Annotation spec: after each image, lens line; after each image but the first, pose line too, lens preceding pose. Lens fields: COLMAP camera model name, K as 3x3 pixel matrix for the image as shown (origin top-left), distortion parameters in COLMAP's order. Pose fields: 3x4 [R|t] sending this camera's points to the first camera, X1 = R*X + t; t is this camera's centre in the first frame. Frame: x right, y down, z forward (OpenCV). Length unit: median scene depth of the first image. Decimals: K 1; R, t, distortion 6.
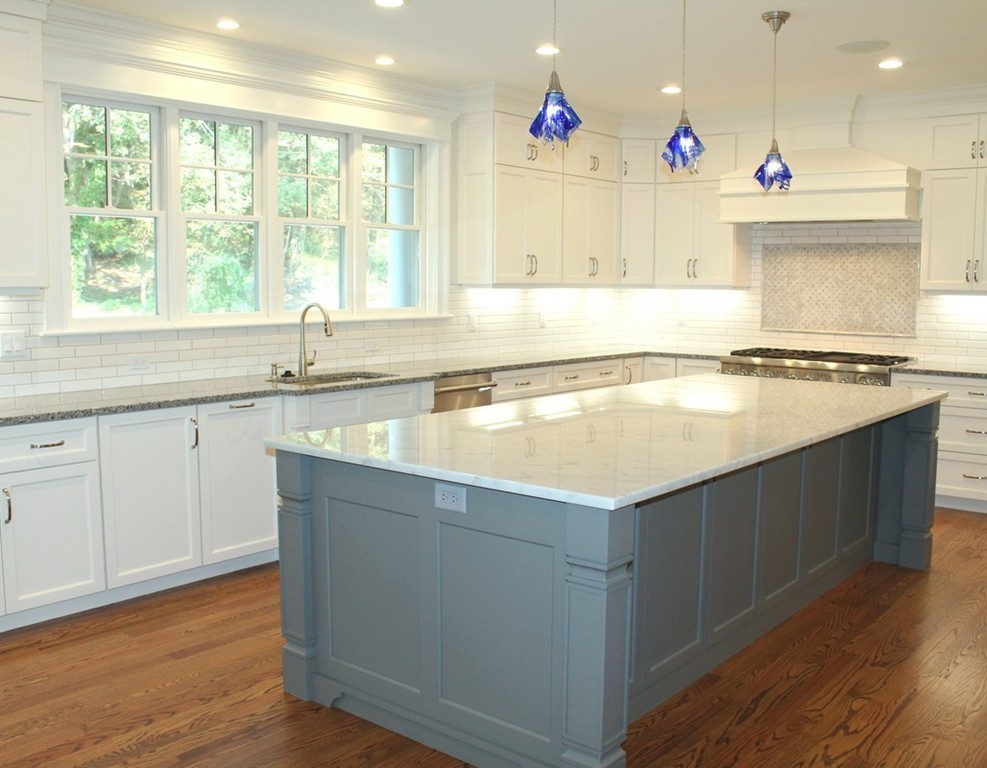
lens RADIAL K [[967.7, 0, 492.2], [0, 967.7, 387.4], [0, 0, 1]] dist [-0.179365, 0.166063]
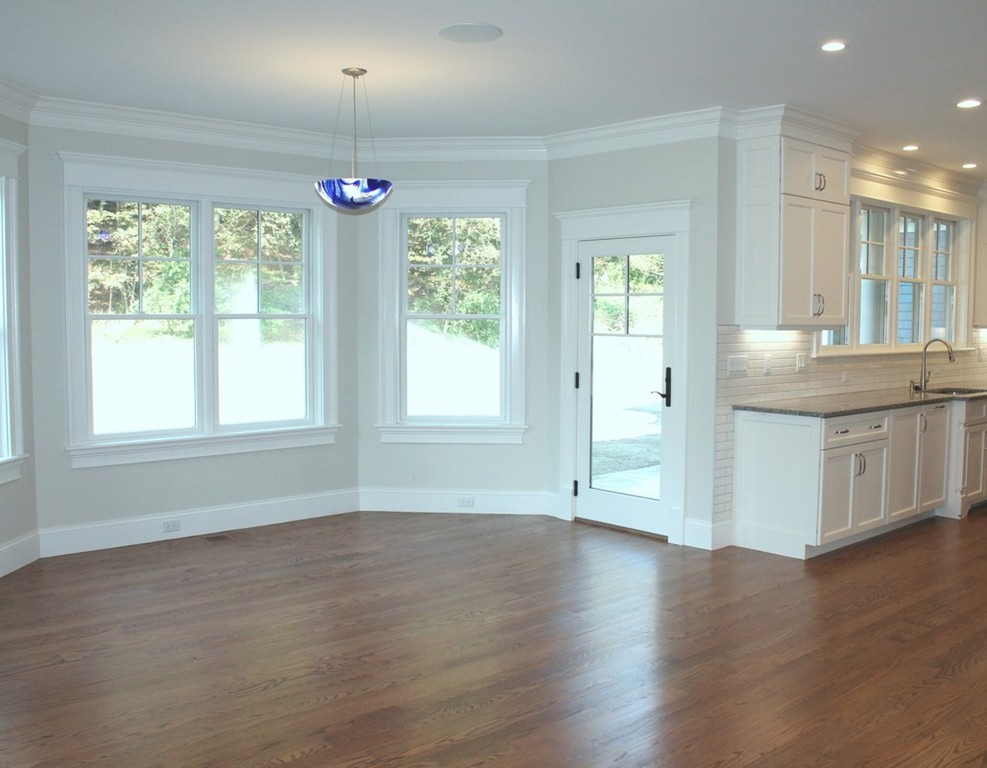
lens RADIAL K [[967.7, 0, 492.2], [0, 967.7, 387.4], [0, 0, 1]] dist [-0.179365, 0.166063]
pose [[0.989000, 0.009683, -0.147601, -0.516630], [-0.015681, 0.999095, -0.039529, 0.040526], [0.147085, 0.041409, 0.988257, -0.376566]]
